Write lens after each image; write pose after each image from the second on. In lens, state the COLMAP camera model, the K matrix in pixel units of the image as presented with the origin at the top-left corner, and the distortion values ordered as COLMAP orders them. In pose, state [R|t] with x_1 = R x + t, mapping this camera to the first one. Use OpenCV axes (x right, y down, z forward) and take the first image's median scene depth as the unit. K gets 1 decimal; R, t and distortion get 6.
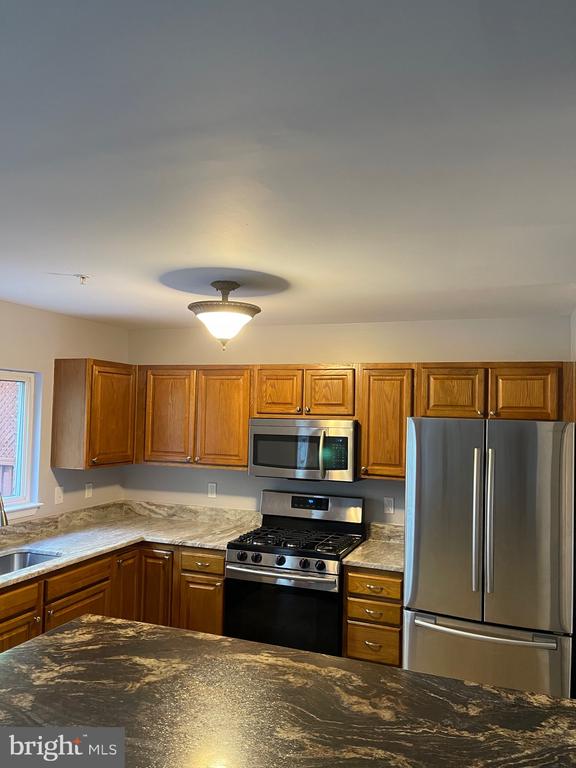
lens RADIAL K [[581.3, 0, 289.3], [0, 581.3, 384.6], [0, 0, 1]] dist [0.074032, -0.097606]
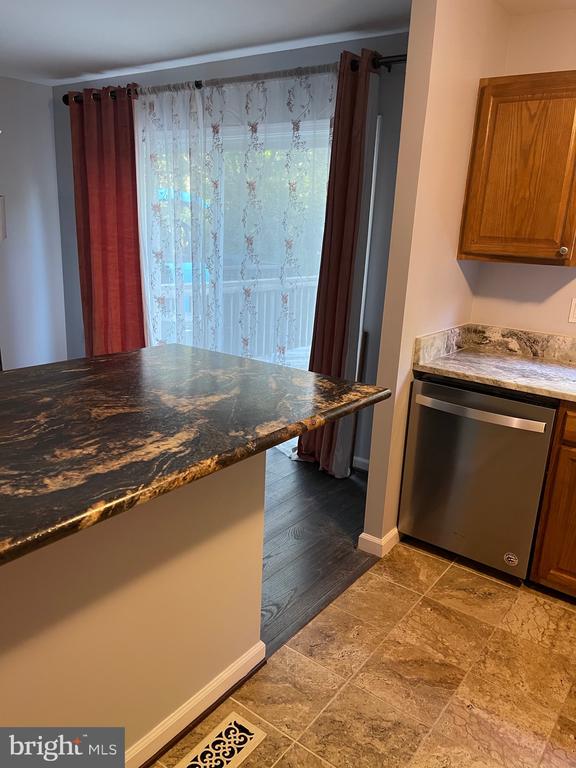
lens RADIAL K [[581.3, 0, 289.3], [0, 581.3, 384.6], [0, 0, 1]] dist [0.074032, -0.097606]
pose [[-0.271190, 0.224227, -0.936044, 0.321043], [-0.005046, 0.972143, 0.234336, 0.147281], [0.962513, 0.068273, -0.262504, 0.799923]]
